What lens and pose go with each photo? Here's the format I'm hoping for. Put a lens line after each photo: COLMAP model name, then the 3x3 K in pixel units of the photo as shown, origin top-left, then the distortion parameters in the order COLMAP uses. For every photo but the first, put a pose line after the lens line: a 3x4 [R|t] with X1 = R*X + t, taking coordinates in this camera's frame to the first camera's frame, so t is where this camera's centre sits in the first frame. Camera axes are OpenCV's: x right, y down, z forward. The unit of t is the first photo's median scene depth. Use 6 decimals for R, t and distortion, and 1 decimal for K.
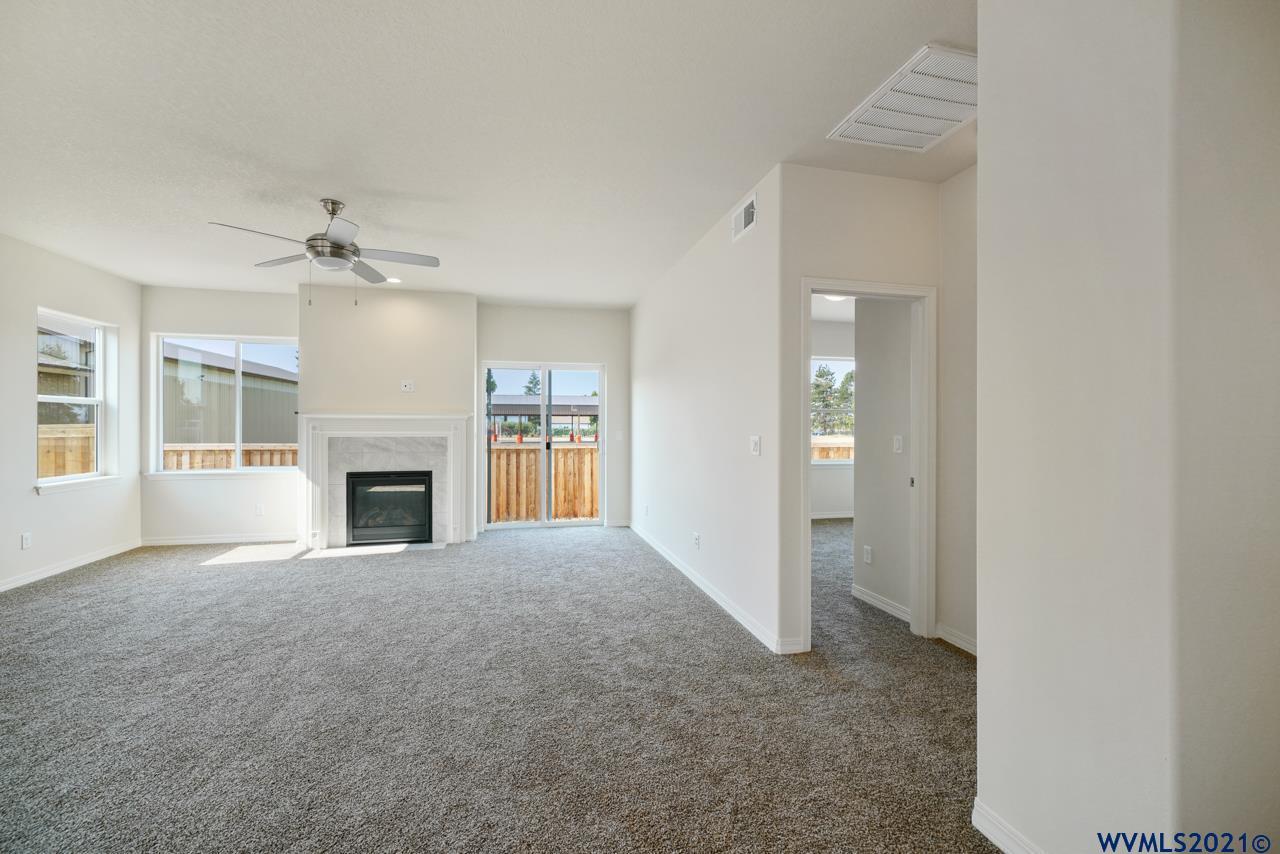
lens RADIAL K [[521.5, 0, 624.8], [0, 521.5, 428.4], [0, 0, 1]] dist [-0.004218, 0.001473]
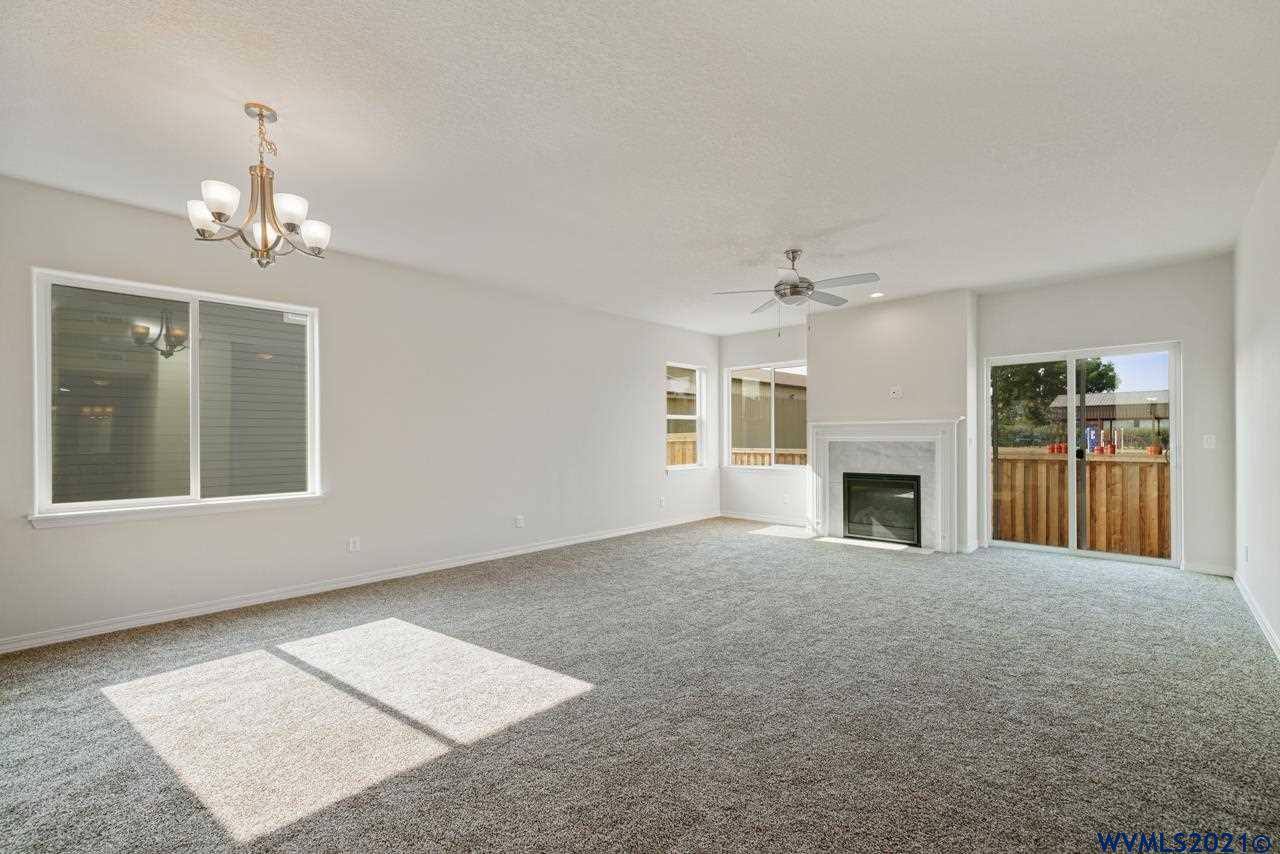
lens RADIAL K [[533.8, 0, 640.9], [0, 533.8, 436.2], [0, 0, 1]] dist [0.000520, -0.000463]
pose [[0.554777, -0.006964, -0.831970, 0.200769], [0.003633, 0.999976, -0.005947, 0.011036], [0.831991, 0.000277, 0.554789, -0.013029]]
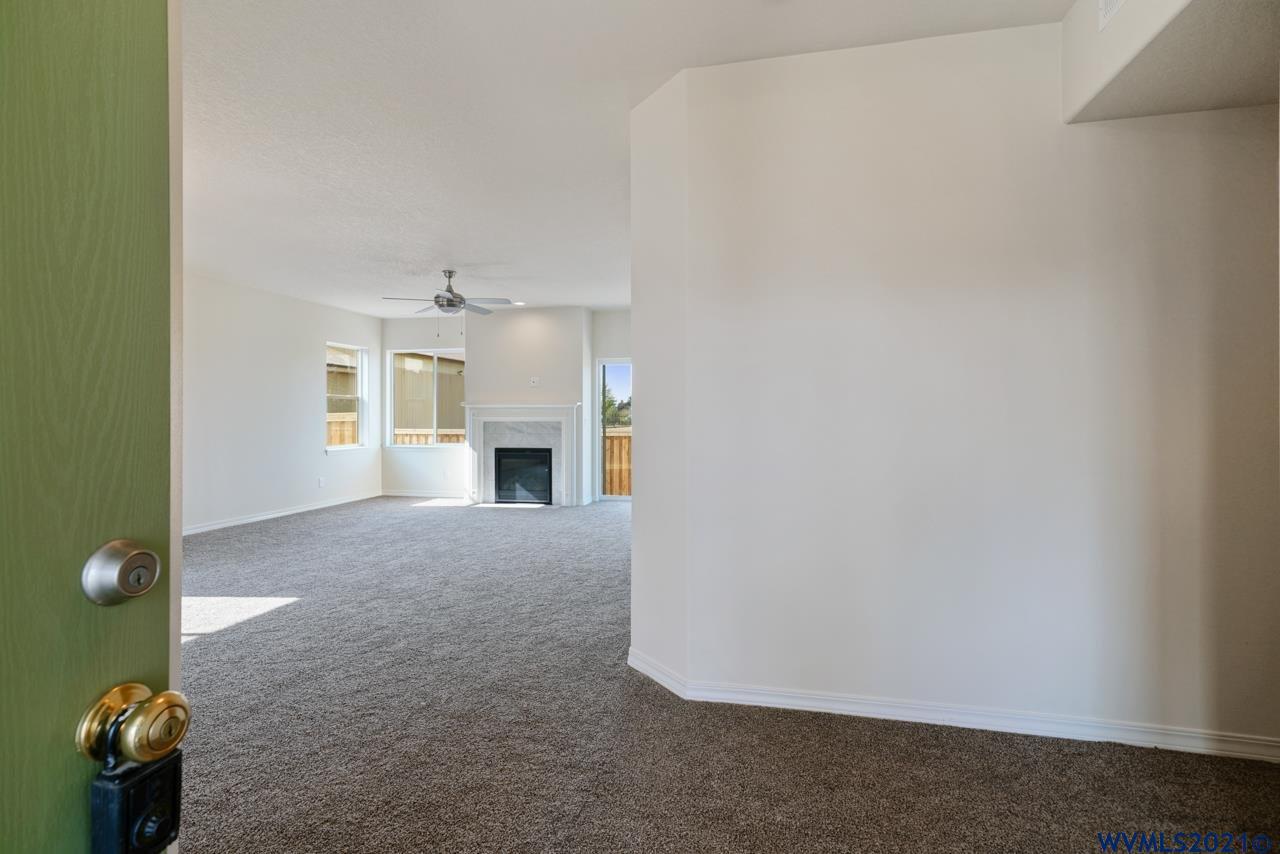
lens RADIAL K [[636.5, 0, 626.9], [0, 636.5, 415.2], [0, 0, 1]] dist [0.021236, 0.001035]
pose [[0.897970, -0.003655, -0.440042, 0.518775], [0.001753, 0.999987, -0.004728, 0.009382], [0.440054, 0.003474, 0.897965, -0.338833]]
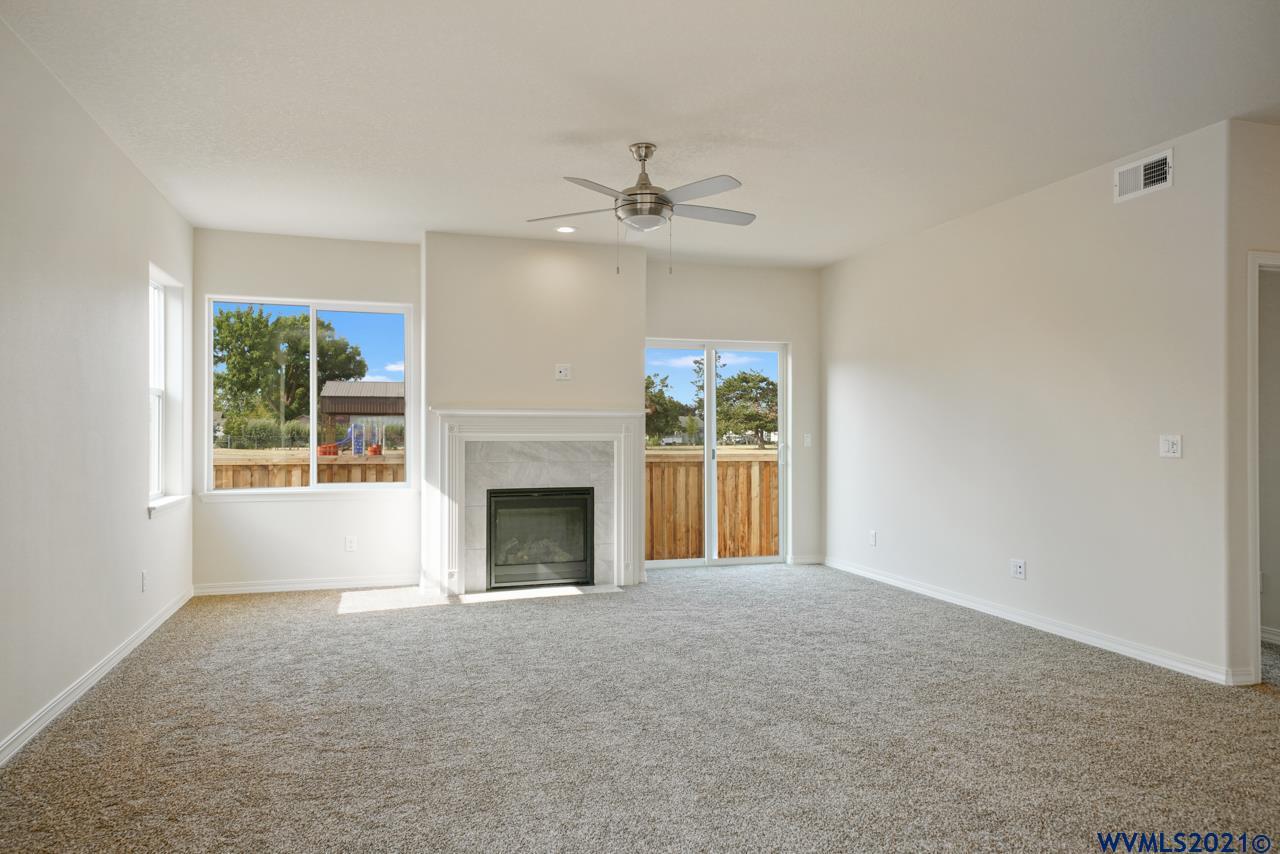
lens RADIAL K [[827.3, 0, 615.9], [0, 827.3, 424.0], [0, 0, 1]] dist [0.036254, -0.005482]
pose [[0.997360, -0.000301, 0.072609, -0.462744], [0.001343, 0.999897, -0.014304, 0.010032], [-0.072598, 0.014364, 0.997258, -0.184446]]
